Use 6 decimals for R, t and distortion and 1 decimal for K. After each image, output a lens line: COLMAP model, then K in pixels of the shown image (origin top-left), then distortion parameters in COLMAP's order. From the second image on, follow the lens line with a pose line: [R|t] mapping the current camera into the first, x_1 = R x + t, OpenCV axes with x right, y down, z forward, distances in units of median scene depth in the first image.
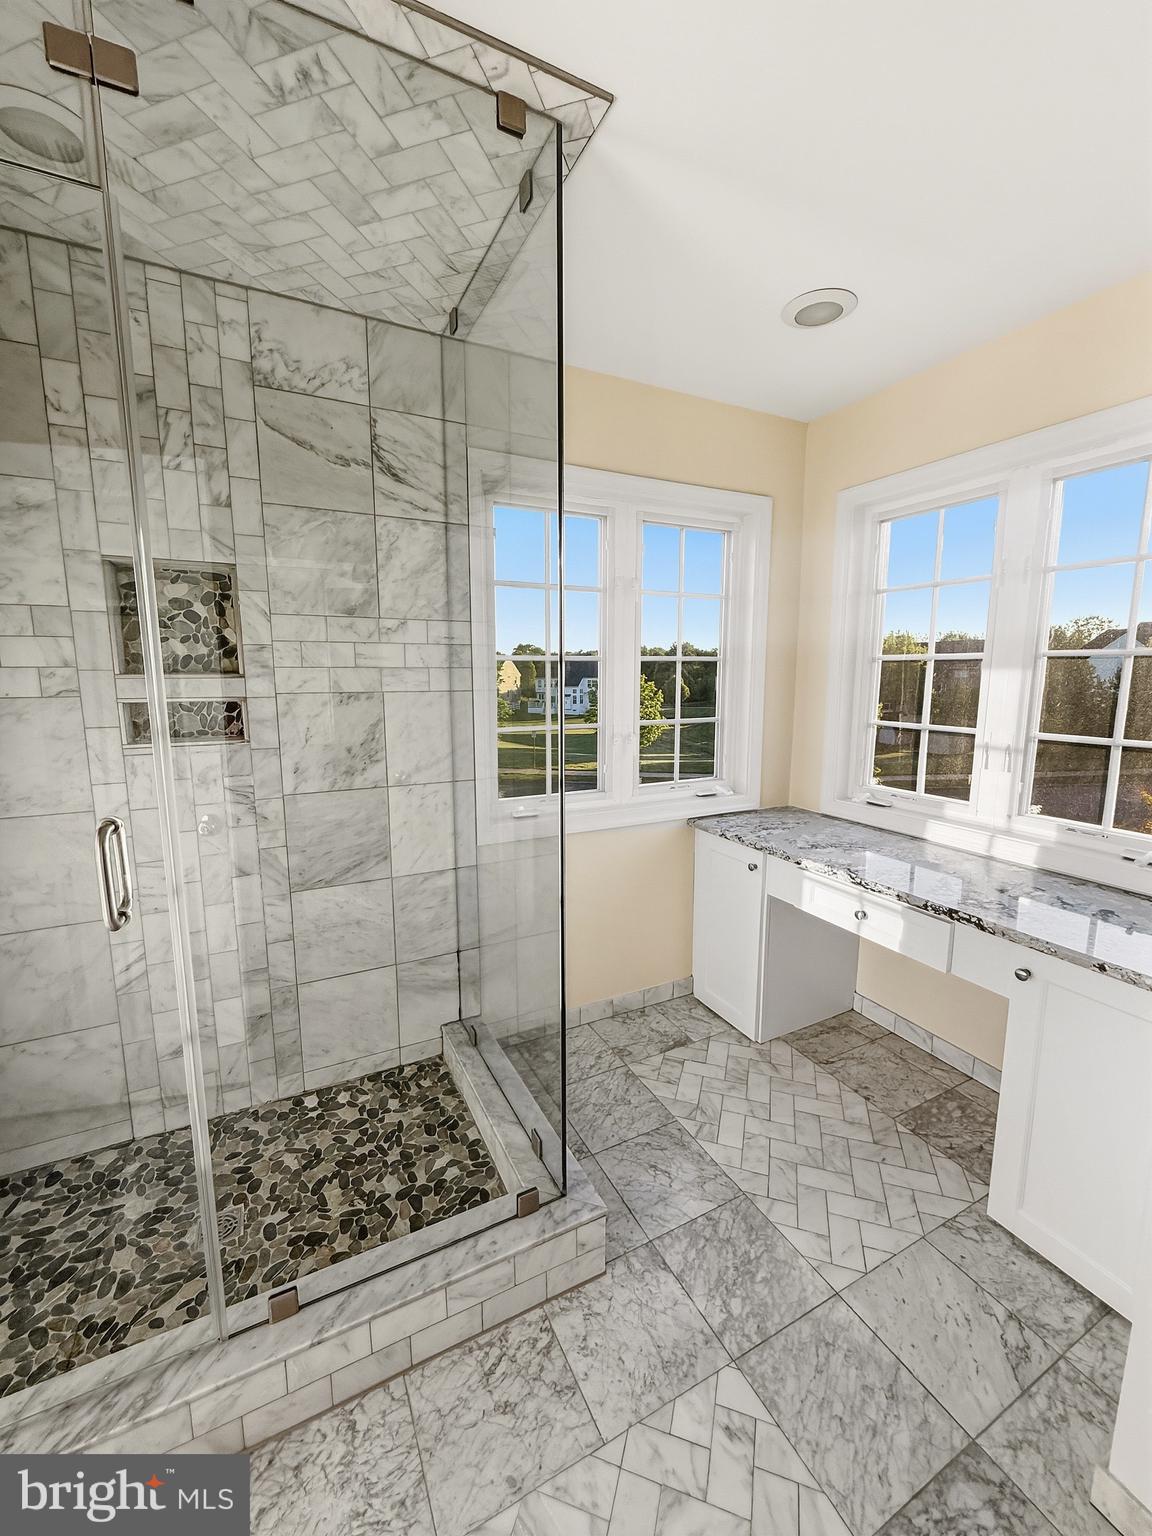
lens RADIAL K [[622.8, 0, 578.1], [0, 622.8, 761.3], [0, 0, 1]] dist [-0.002030, -0.000017]
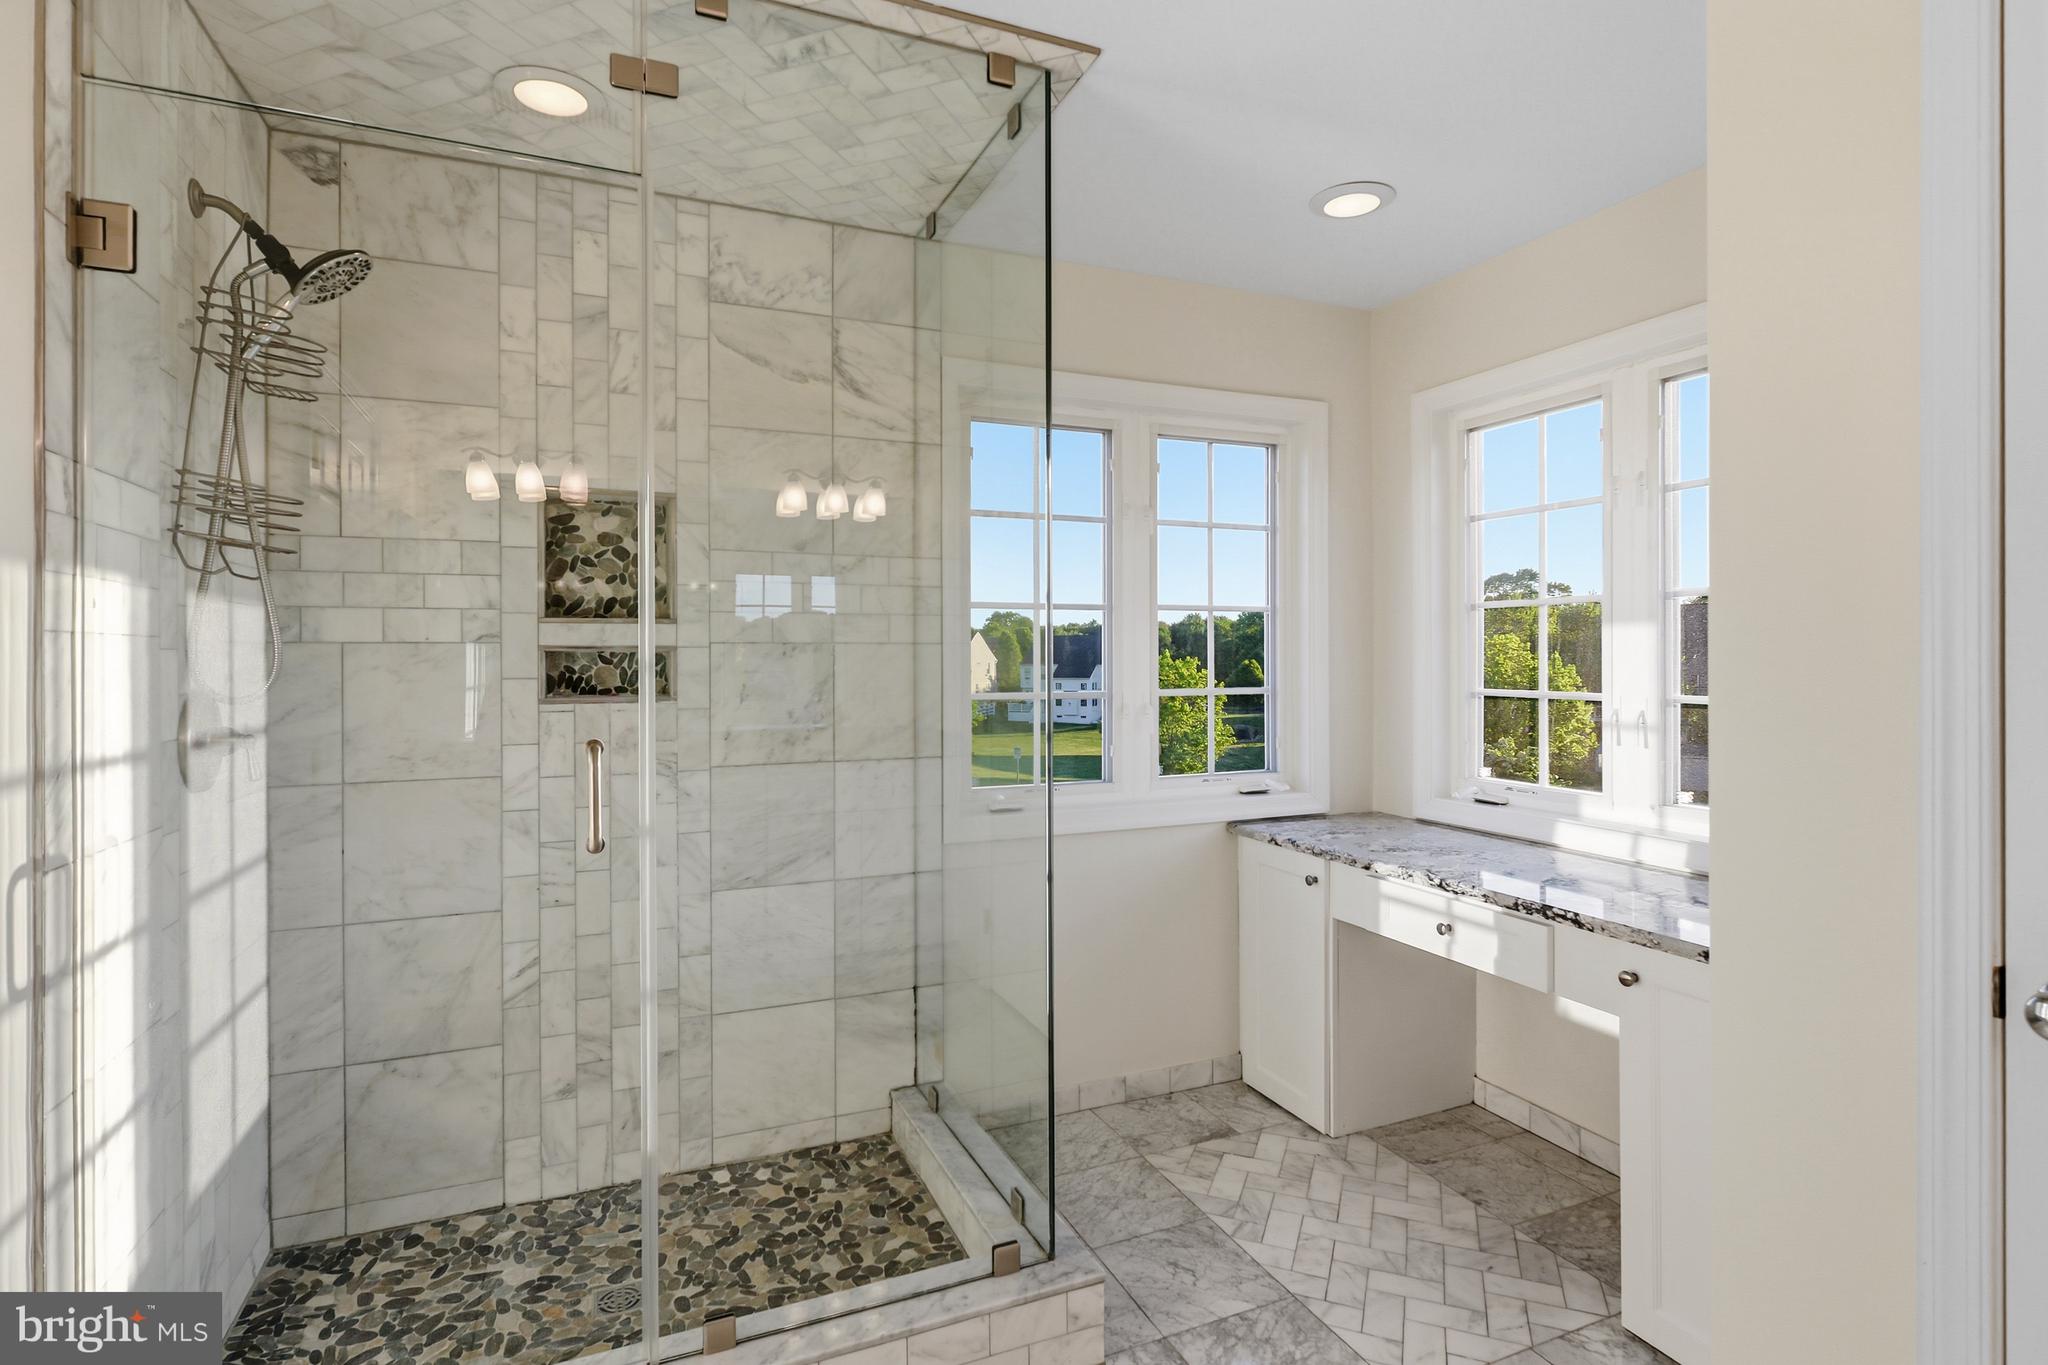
lens RADIAL K [[1026.2, 0, 1025.9], [0, 1026.2, 644.4], [0, 0, 1]] dist [-0.012678, 0.000073]
pose [[0.998058, -0.003427, -0.062200, 0.022642], [-0.006242, 0.987958, -0.154595, 0.103605], [0.061981, 0.154683, 0.986018, -0.329040]]
